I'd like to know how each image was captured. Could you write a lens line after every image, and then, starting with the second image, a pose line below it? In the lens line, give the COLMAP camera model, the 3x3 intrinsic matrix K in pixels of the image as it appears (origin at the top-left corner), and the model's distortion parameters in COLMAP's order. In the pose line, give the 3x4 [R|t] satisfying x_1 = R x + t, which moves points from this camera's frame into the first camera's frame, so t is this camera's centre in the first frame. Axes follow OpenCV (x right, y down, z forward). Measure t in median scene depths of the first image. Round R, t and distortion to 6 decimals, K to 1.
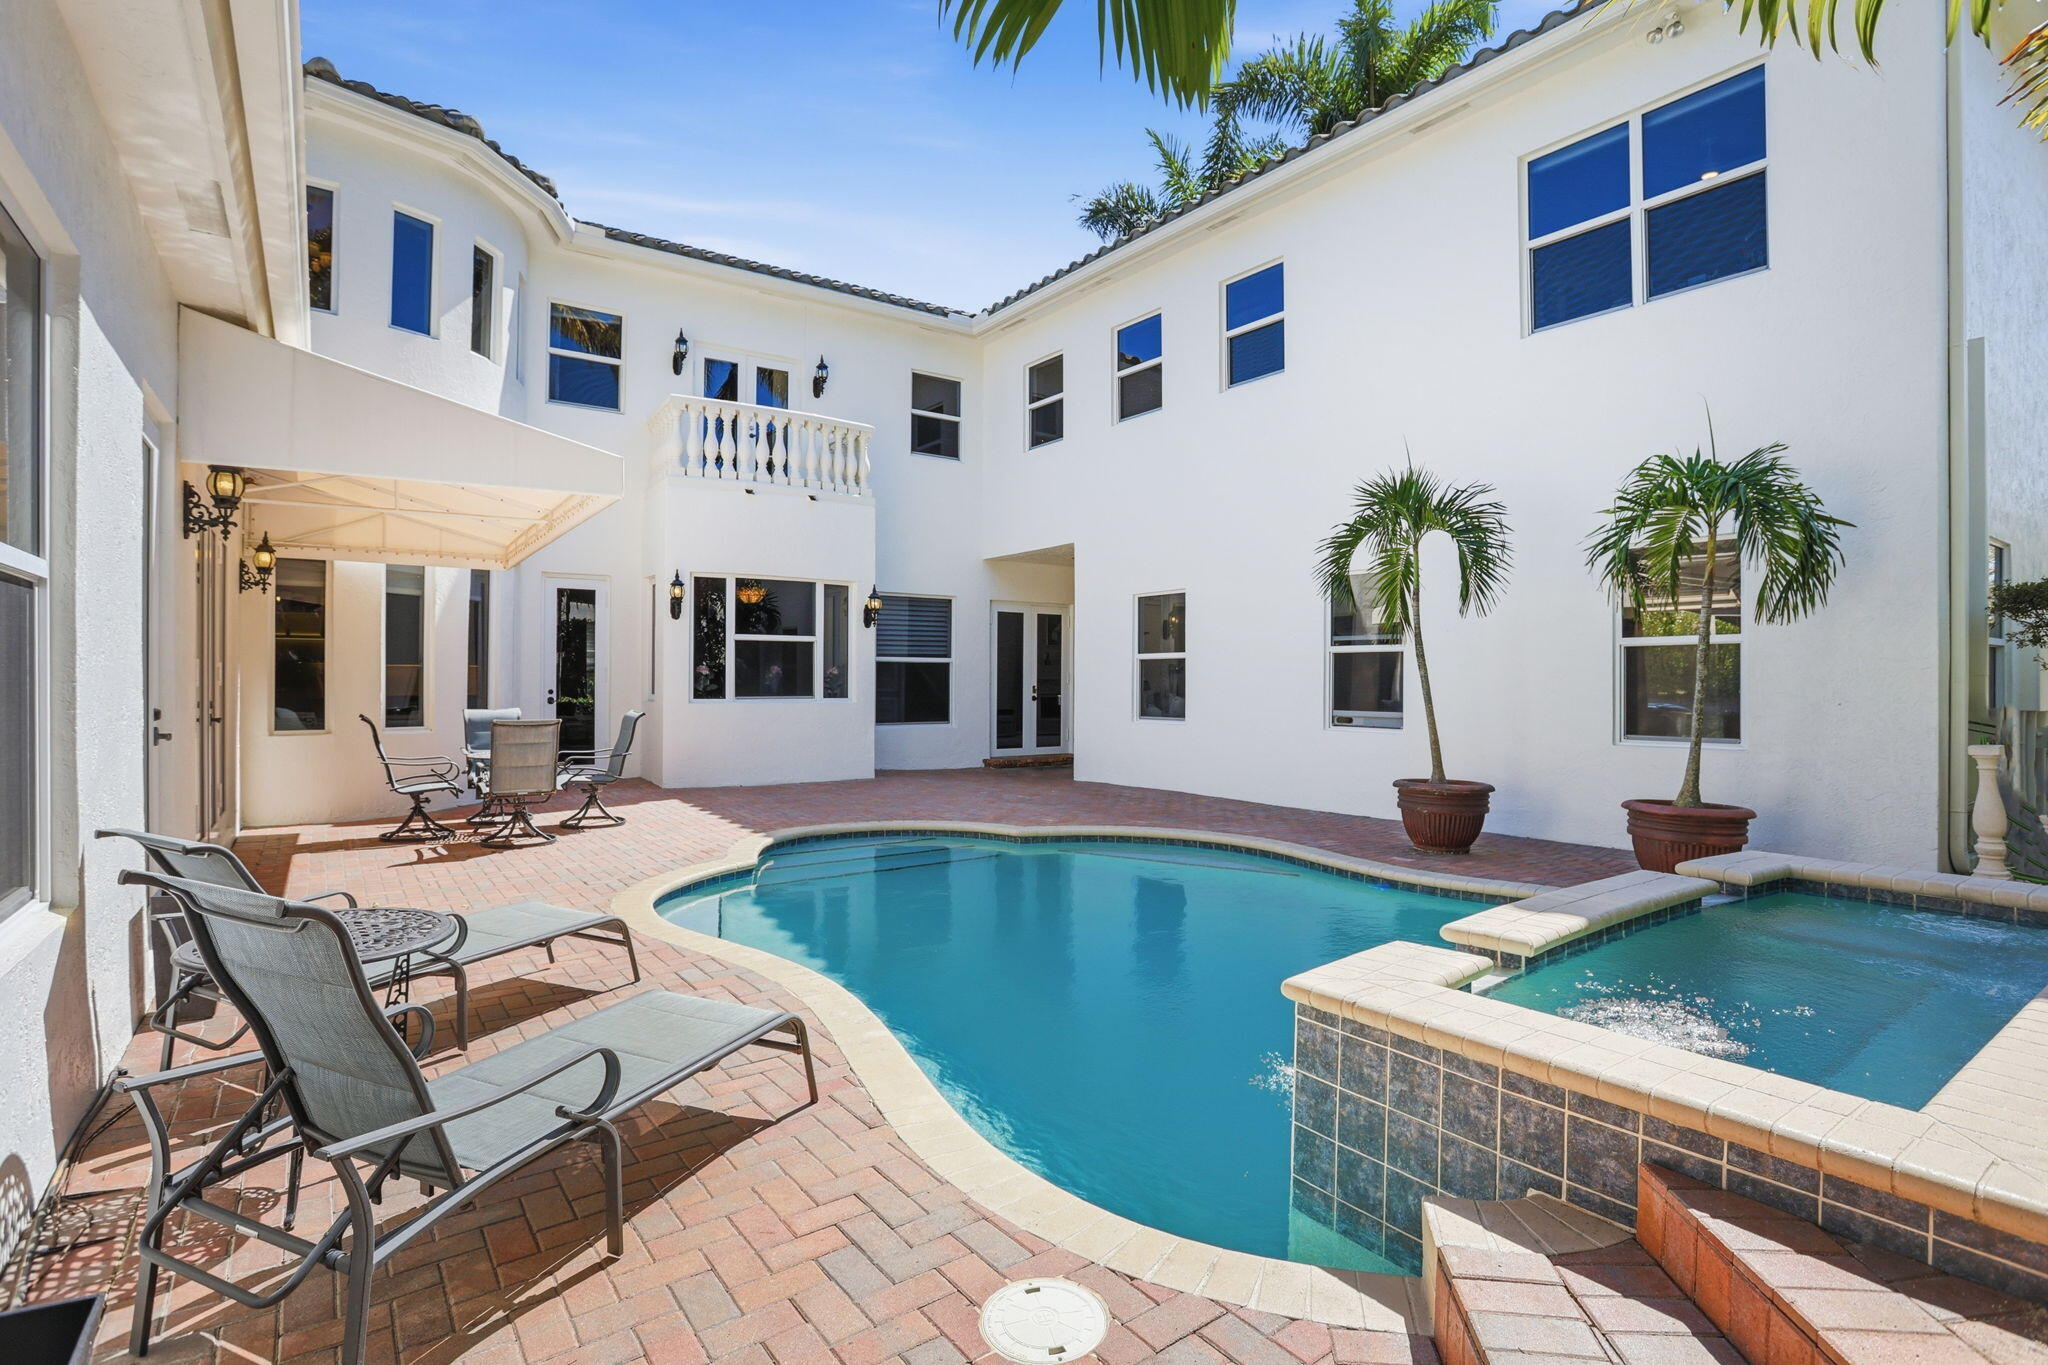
lens RADIAL K [[1024.0, 0, 1011.6], [0, 1024.0, 680.1], [0, 0, 1]] dist [-0.002010, 0.000635]
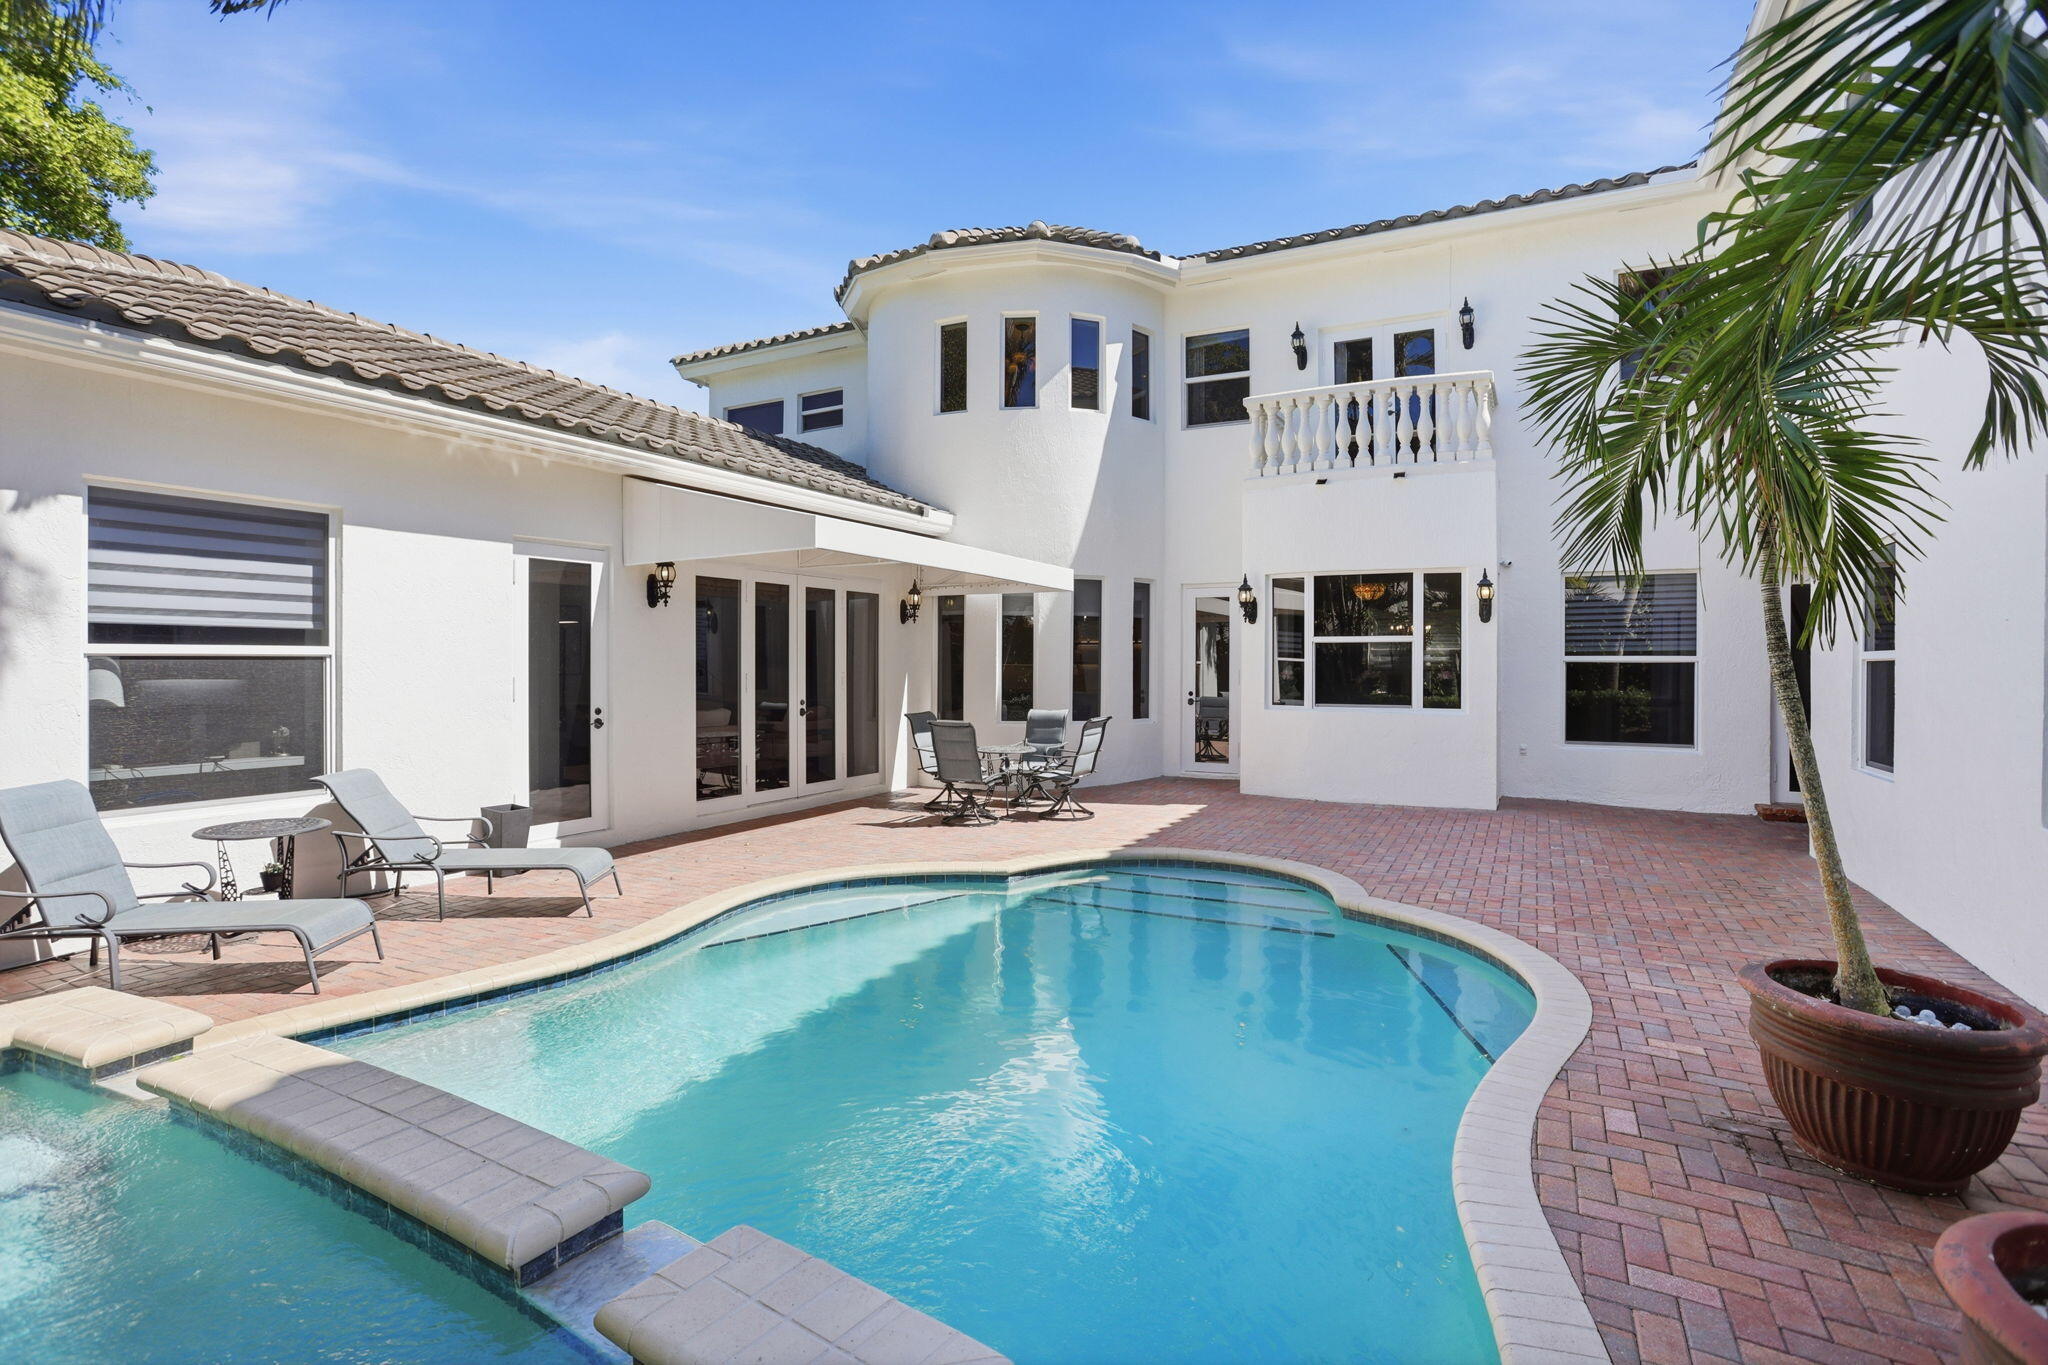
lens RADIAL K [[1024.0, 0, 1019.7], [0, 1024.0, 676.5], [0, 0, 1]] dist [-0.002010, 0.000635]
pose [[0.494874, -0.000691, -0.868965, 0.396241], [-0.002248, 0.999995, -0.002076, -0.005725], [0.868962, 0.002981, 0.494870, 0.297617]]
